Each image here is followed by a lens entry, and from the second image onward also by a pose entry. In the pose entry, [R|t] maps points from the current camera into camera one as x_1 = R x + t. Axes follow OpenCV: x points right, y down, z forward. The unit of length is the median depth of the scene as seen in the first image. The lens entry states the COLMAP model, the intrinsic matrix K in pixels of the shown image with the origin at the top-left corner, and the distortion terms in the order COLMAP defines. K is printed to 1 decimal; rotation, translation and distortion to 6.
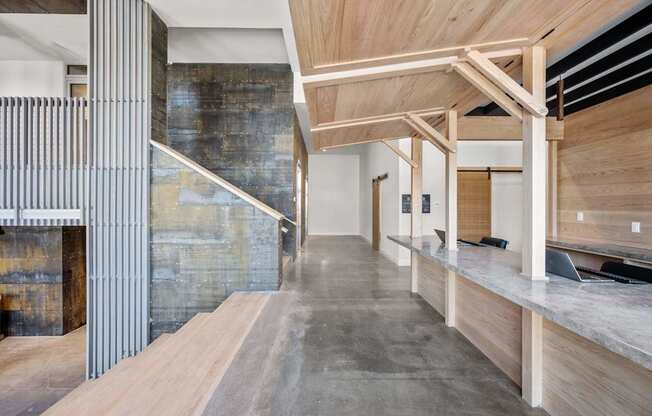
lens RADIAL K [[254.5, 0, 324.6], [0, 254.5, 205.3], [0, 0, 1]] dist [0.000938, 0.000222]
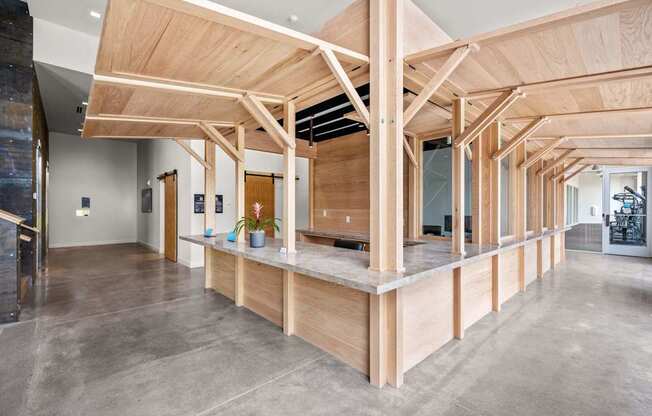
lens RADIAL K [[267.0, 0, 323.4], [0, 267.0, 209.7], [0, 0, 1]] dist [0.001187, 0.000446]
pose [[0.729083, -0.006870, 0.684391, -0.080008], [-0.002751, 0.999912, 0.012968, 0.004704], [-0.684420, -0.011338, 0.729000, -0.193110]]
